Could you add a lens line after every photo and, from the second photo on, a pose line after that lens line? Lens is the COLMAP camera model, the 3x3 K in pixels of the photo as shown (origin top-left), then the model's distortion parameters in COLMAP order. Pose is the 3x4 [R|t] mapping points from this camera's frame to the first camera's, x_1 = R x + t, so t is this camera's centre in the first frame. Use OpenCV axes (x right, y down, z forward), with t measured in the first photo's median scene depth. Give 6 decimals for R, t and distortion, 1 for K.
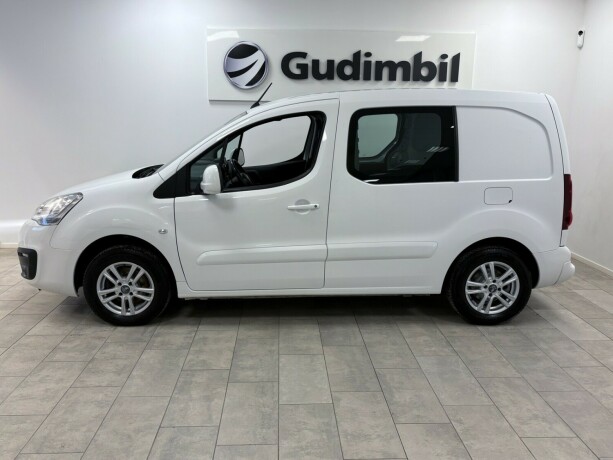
lens RADIAL K [[516.2, 0, 306.5], [0, 516.2, 230.0], [0, 0, 1]] dist [0.015687, 0.002863]
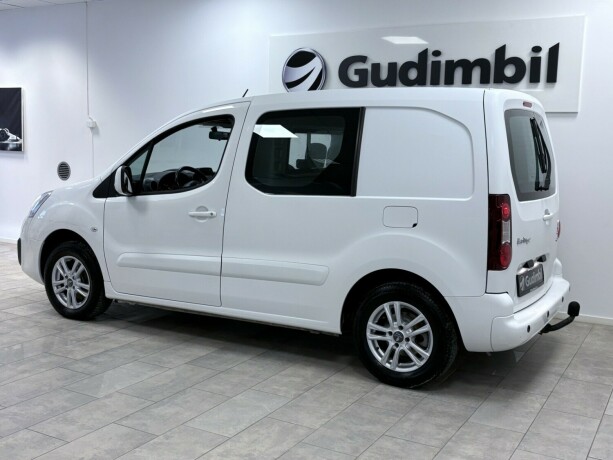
lens RADIAL K [[692.9, 0, 306.5], [0, 692.9, 230.0], [0, 0, 1]] dist [0.144427, -0.417782]
pose [[0.844311, 0.072092, -0.530982, 0.804958], [-0.128355, 0.989270, -0.069782, 0.046240], [0.520254, 0.127072, 0.844505, 0.029601]]
